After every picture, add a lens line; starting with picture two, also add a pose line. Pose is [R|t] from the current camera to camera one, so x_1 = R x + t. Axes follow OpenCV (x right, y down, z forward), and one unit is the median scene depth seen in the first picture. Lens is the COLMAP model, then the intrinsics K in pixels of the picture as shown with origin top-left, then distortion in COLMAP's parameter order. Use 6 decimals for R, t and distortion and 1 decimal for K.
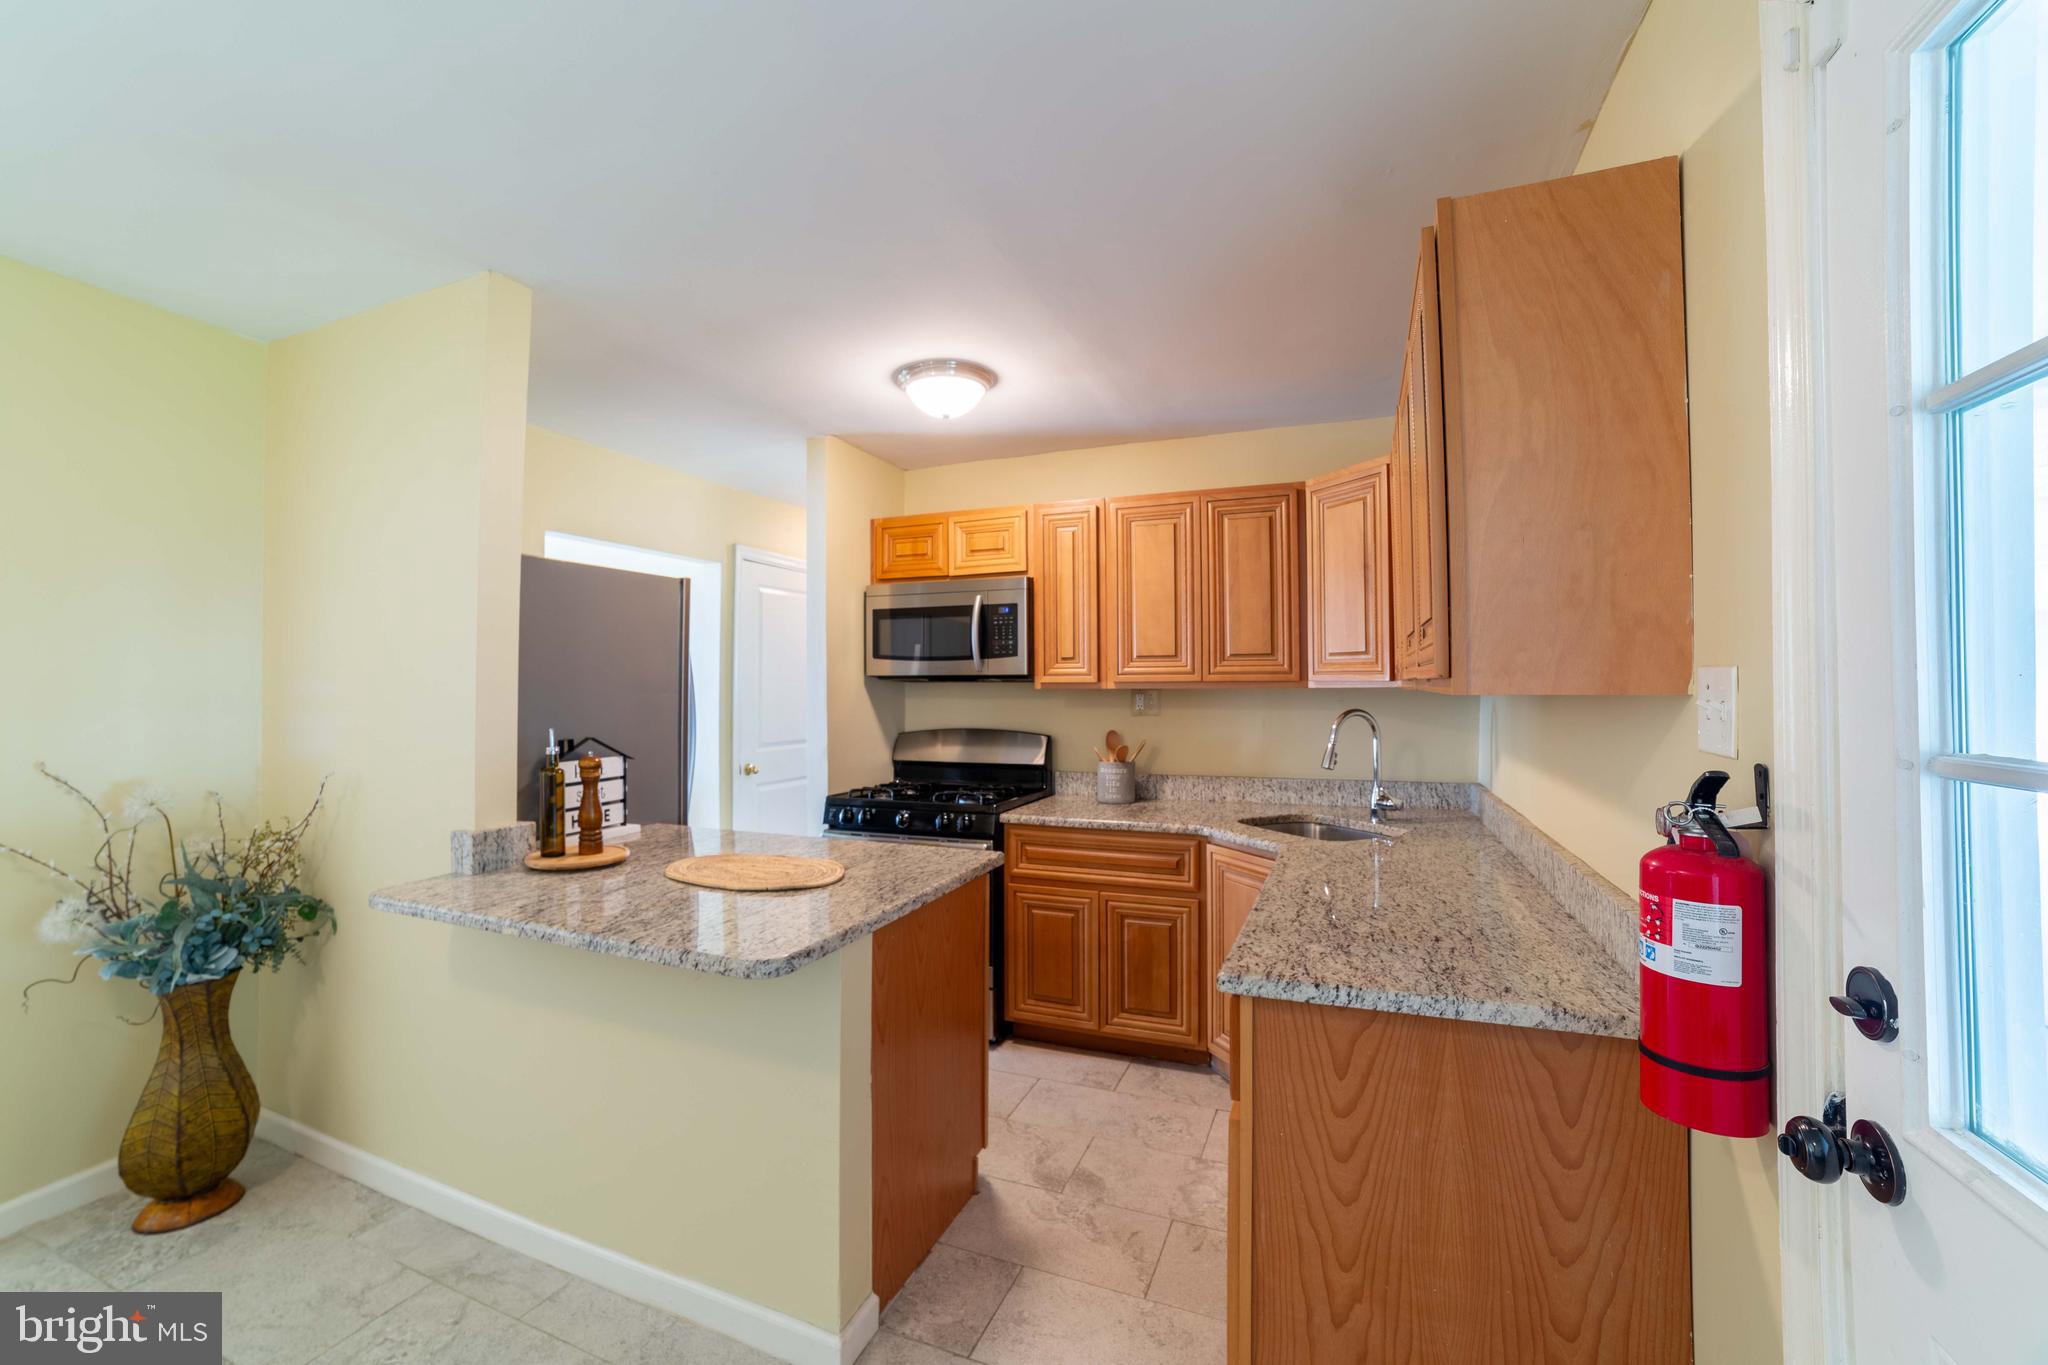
lens RADIAL K [[844.4, 0, 979.6], [0, 844.4, 670.4], [0, 0, 1]] dist [-0.055997, 0.016265]
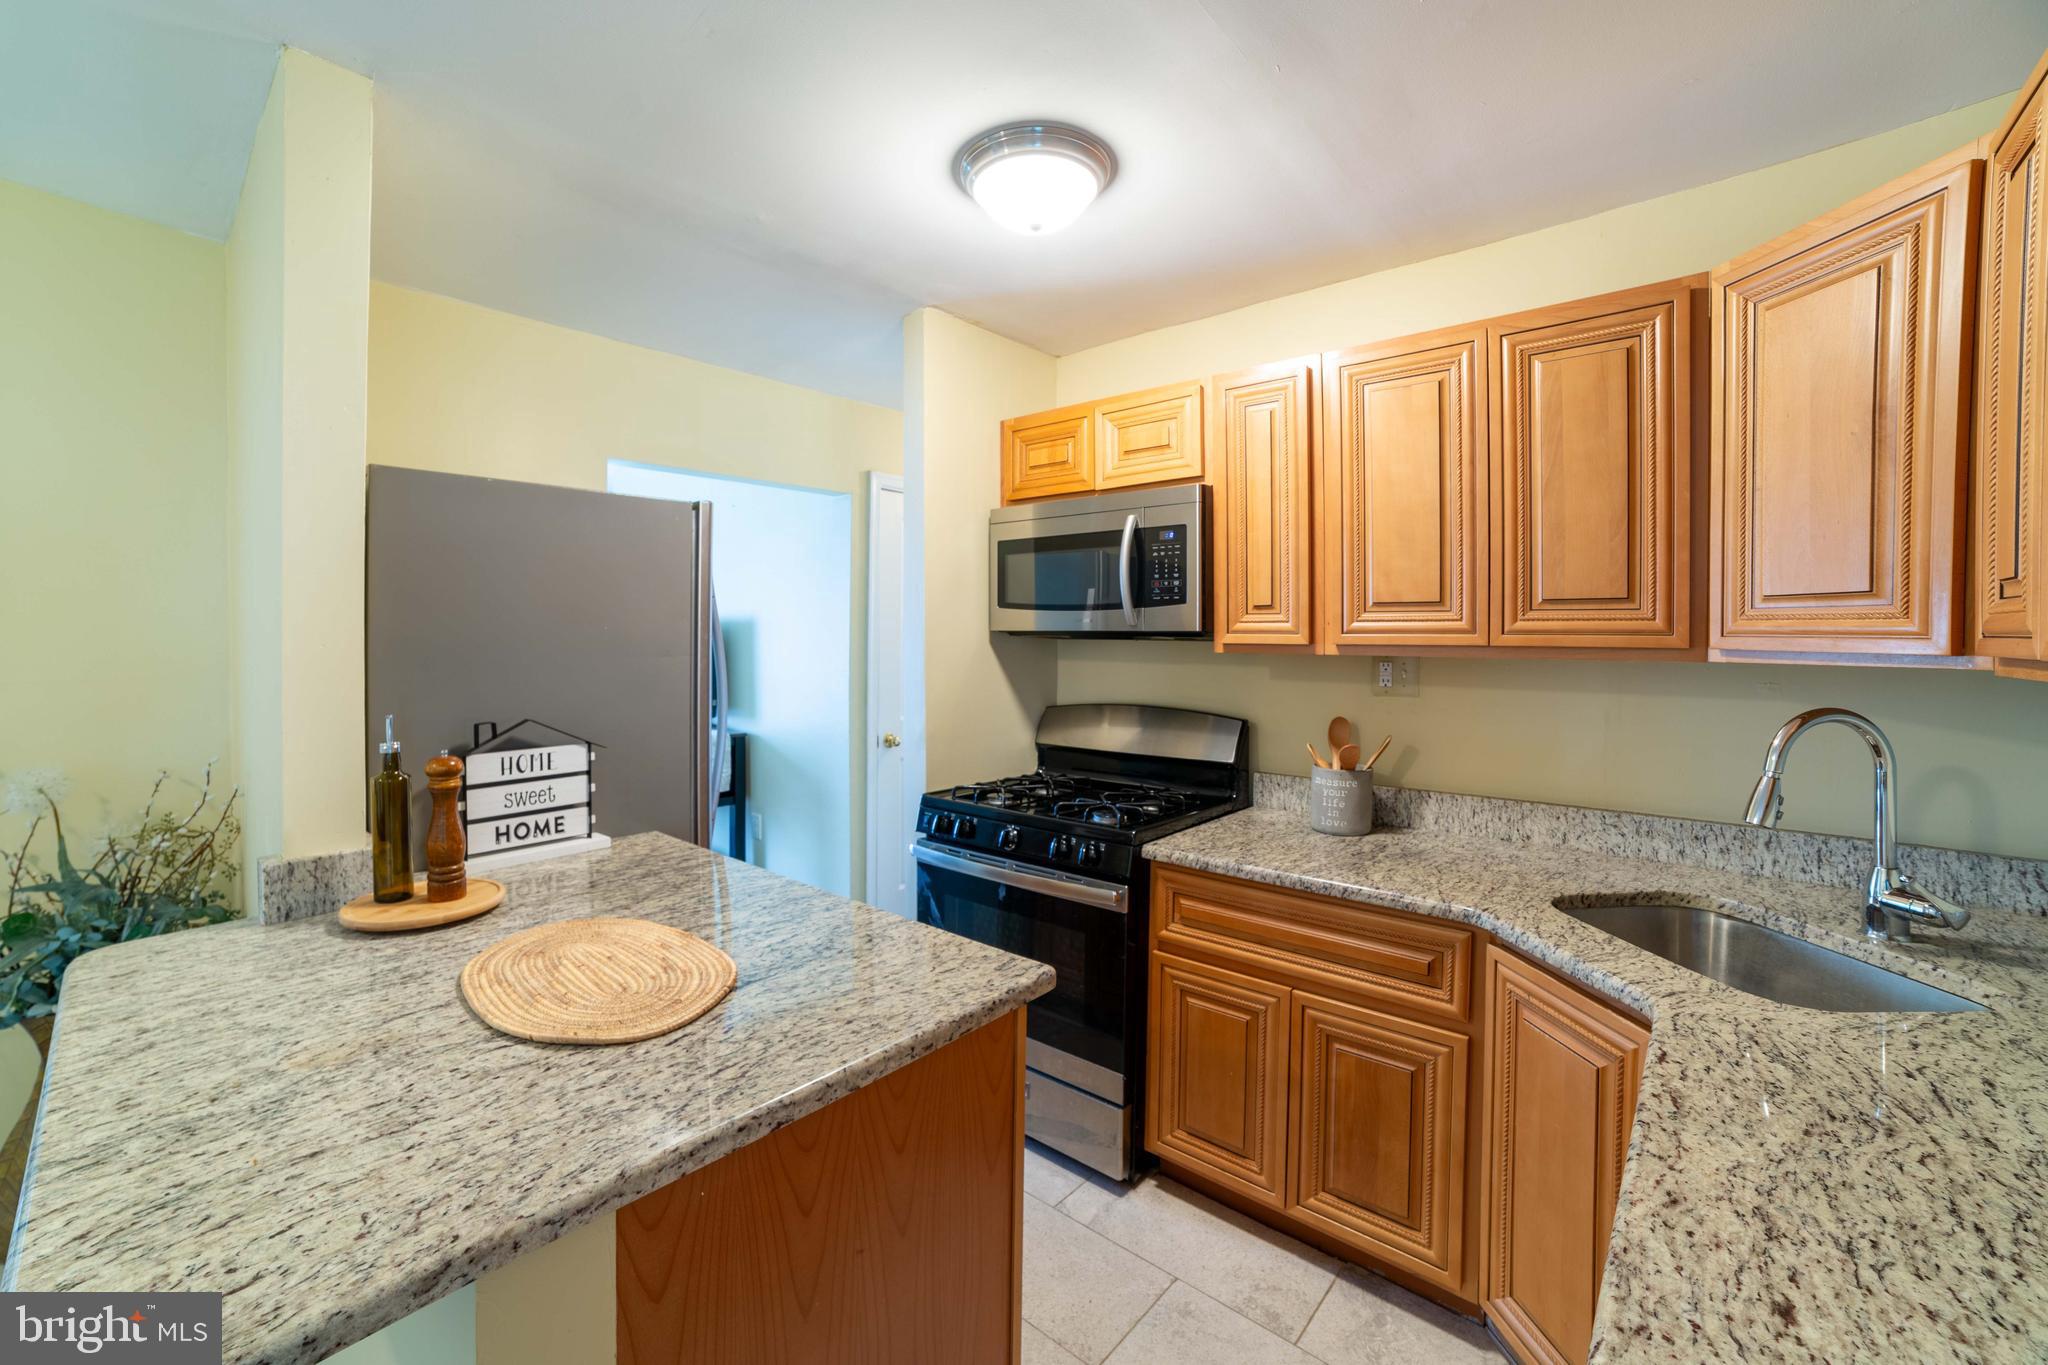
lens RADIAL K [[844.4, 0, 983.5], [0, 844.4, 638.2], [0, 0, 1]] dist [-0.055997, 0.016265]
pose [[0.950599, 0.006471, -0.310353, 0.117553], [0.001141, 0.999703, 0.024339, -0.006901], [0.310418, -0.023491, 0.950310, 0.371023]]
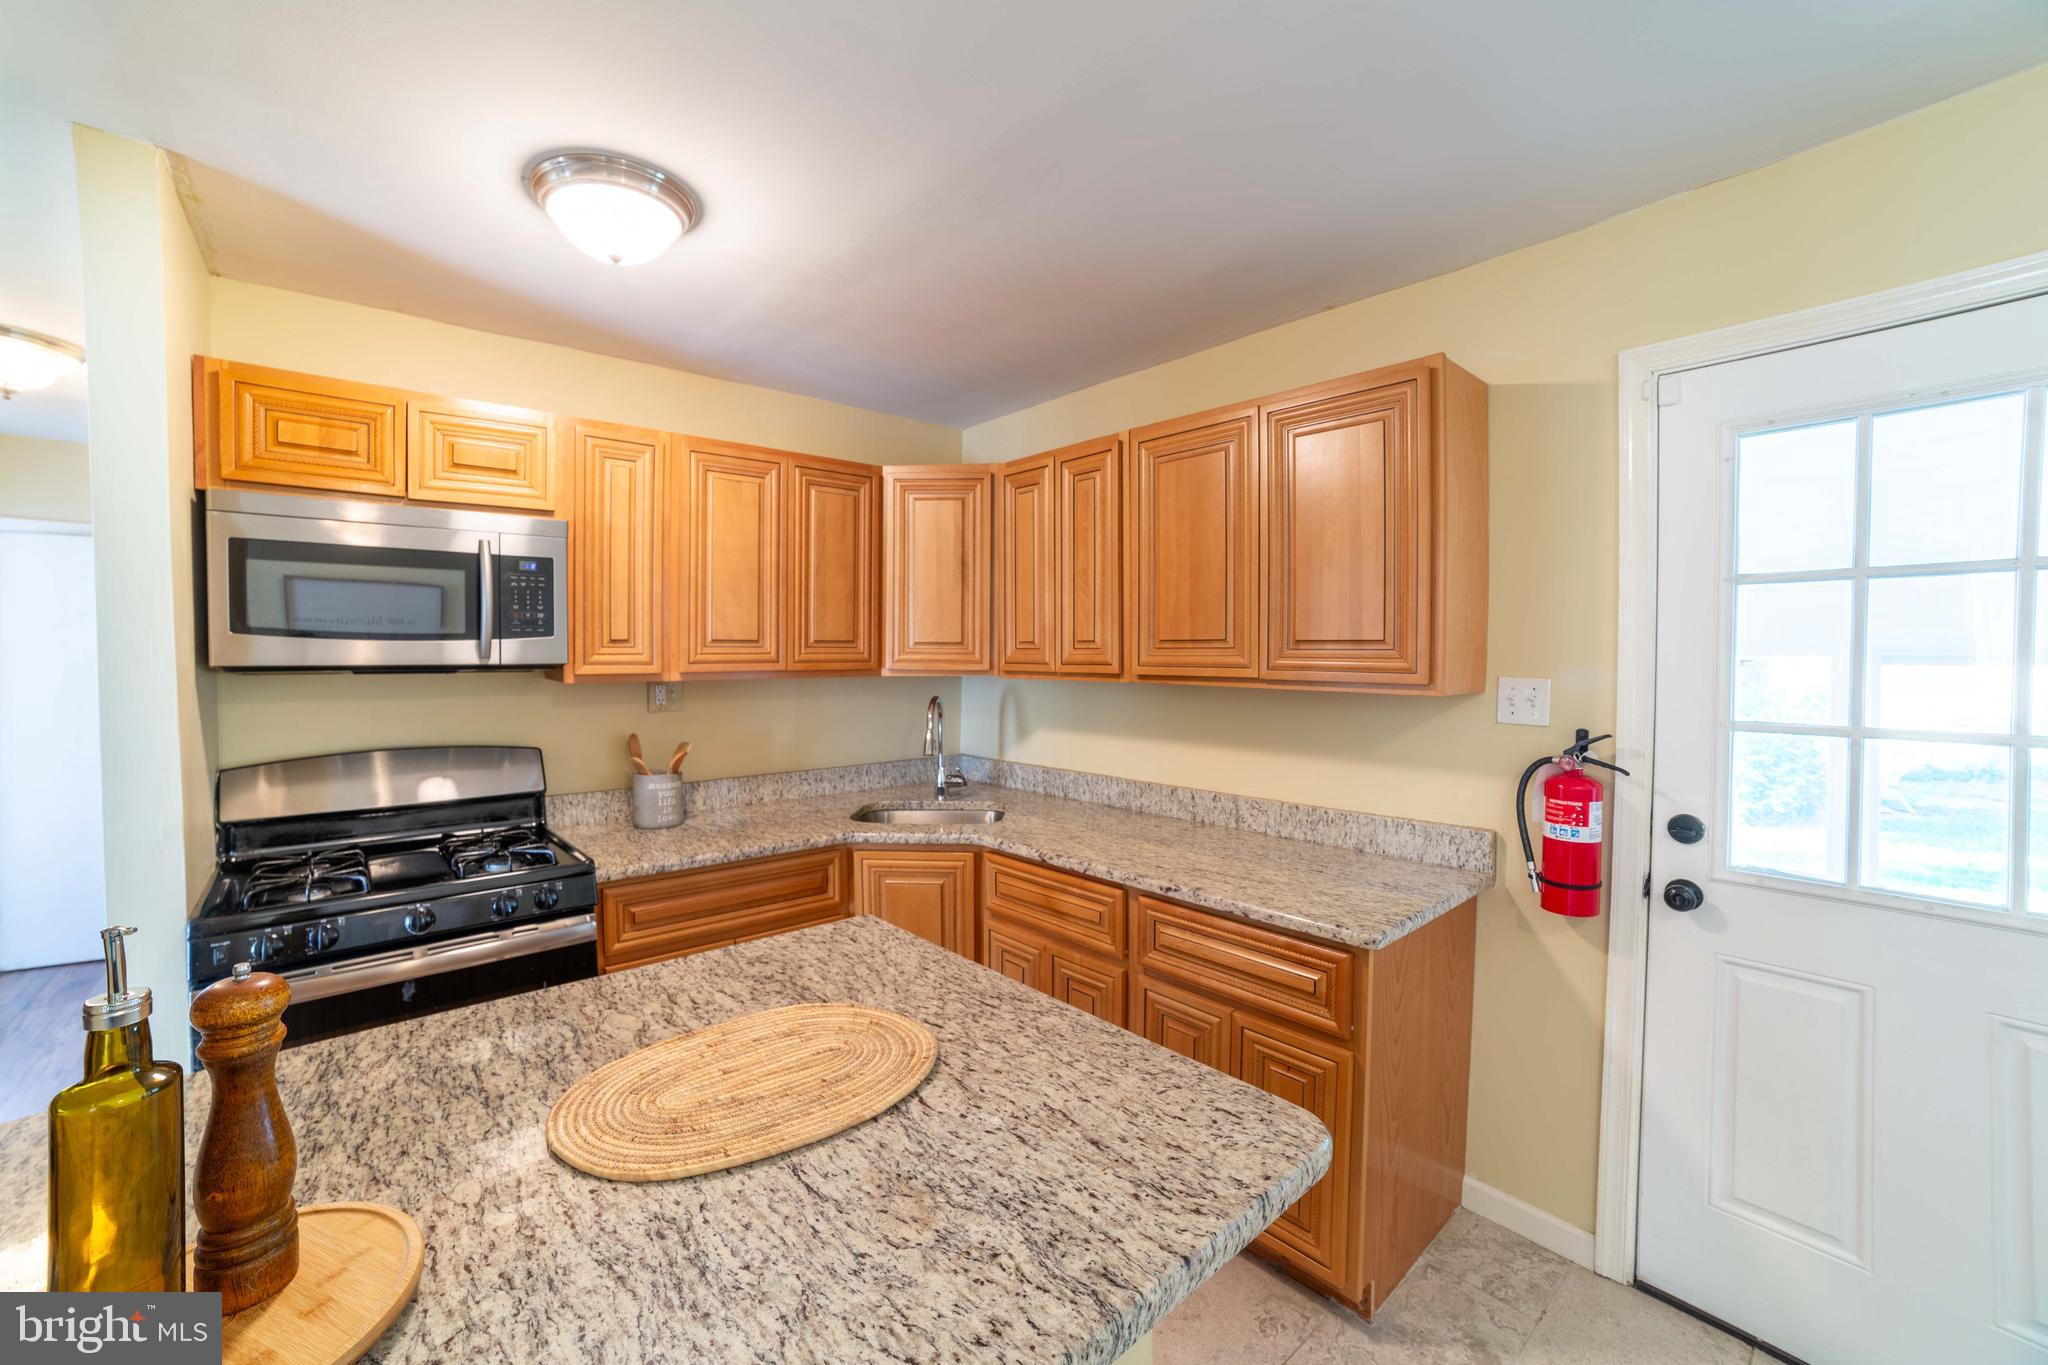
lens RADIAL K [[844.4, 0, 995.6], [0, 844.4, 673.7], [0, 0, 1]] dist [-0.055997, 0.016265]
pose [[0.436743, -0.023005, 0.899292, -0.462863], [-0.016911, 0.999286, 0.033776, -0.018044], [-0.899427, -0.029960, 0.436042, 0.454133]]
